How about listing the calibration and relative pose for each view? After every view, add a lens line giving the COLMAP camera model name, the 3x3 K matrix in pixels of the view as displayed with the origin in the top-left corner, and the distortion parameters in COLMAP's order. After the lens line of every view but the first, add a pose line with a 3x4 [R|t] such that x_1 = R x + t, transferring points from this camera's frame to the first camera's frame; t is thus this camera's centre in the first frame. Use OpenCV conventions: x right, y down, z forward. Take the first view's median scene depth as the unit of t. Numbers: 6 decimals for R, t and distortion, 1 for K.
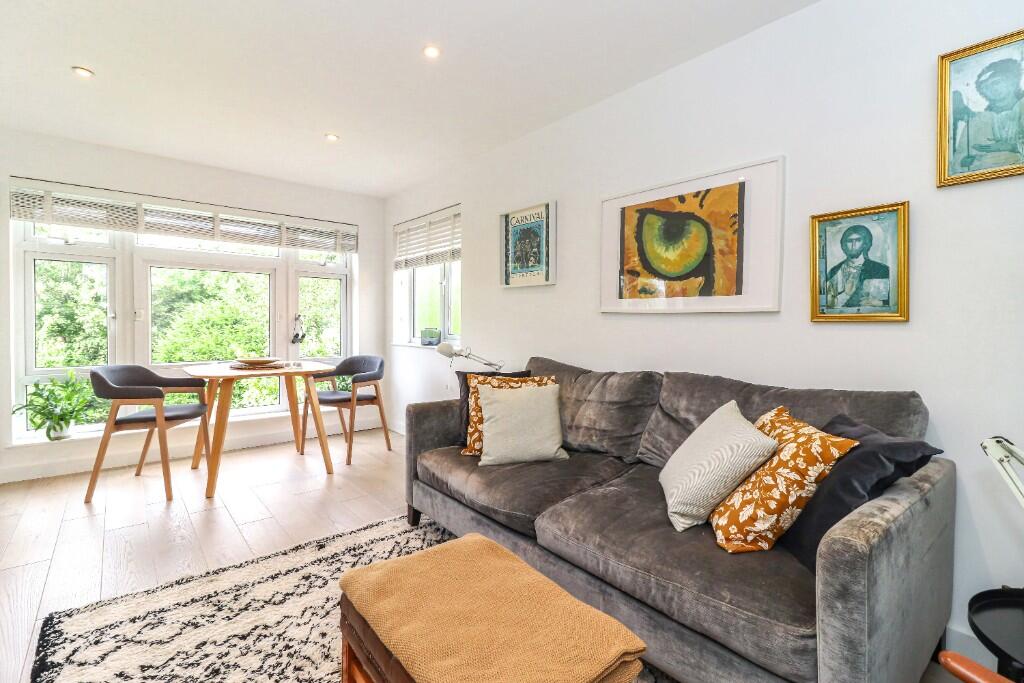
lens RADIAL K [[487.0, 0, 509.1], [0, 487.0, 323.1], [0, 0, 1]] dist [-0.002588, -0.000312]
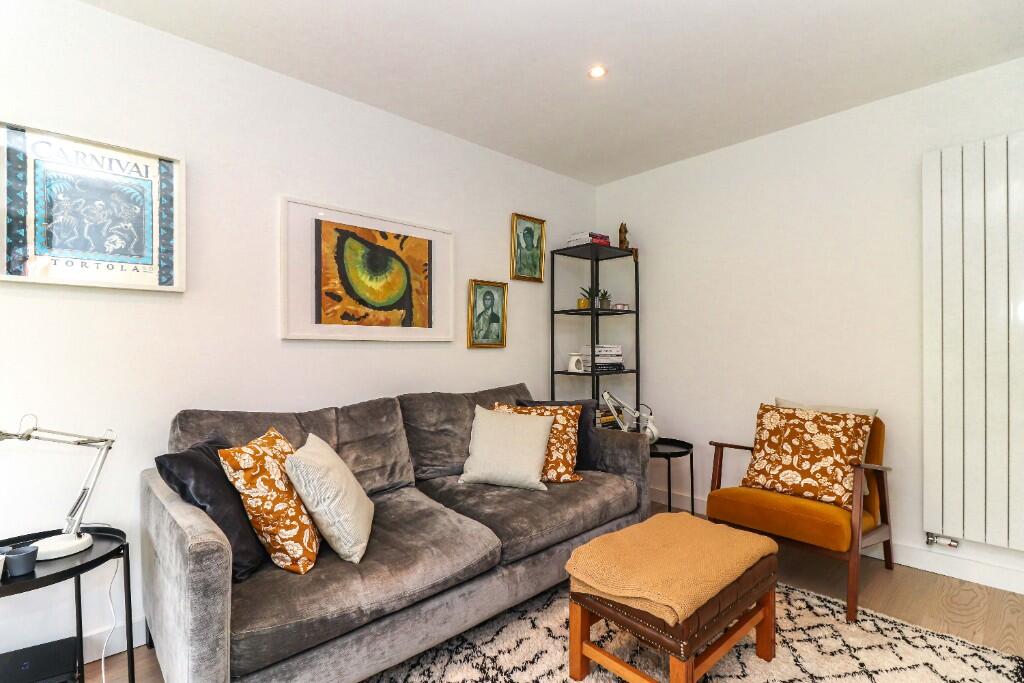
lens RADIAL K [[468.4, 0, 512.0], [0, 468.4, 341.5], [0, 0, 1]] dist [-0.000621, -0.000041]
pose [[-0.075745, 0.004245, 0.997118, -0.720027], [0.008489, 0.999957, -0.003612, -0.013923], [-0.997091, 0.008190, -0.075778, 0.820643]]
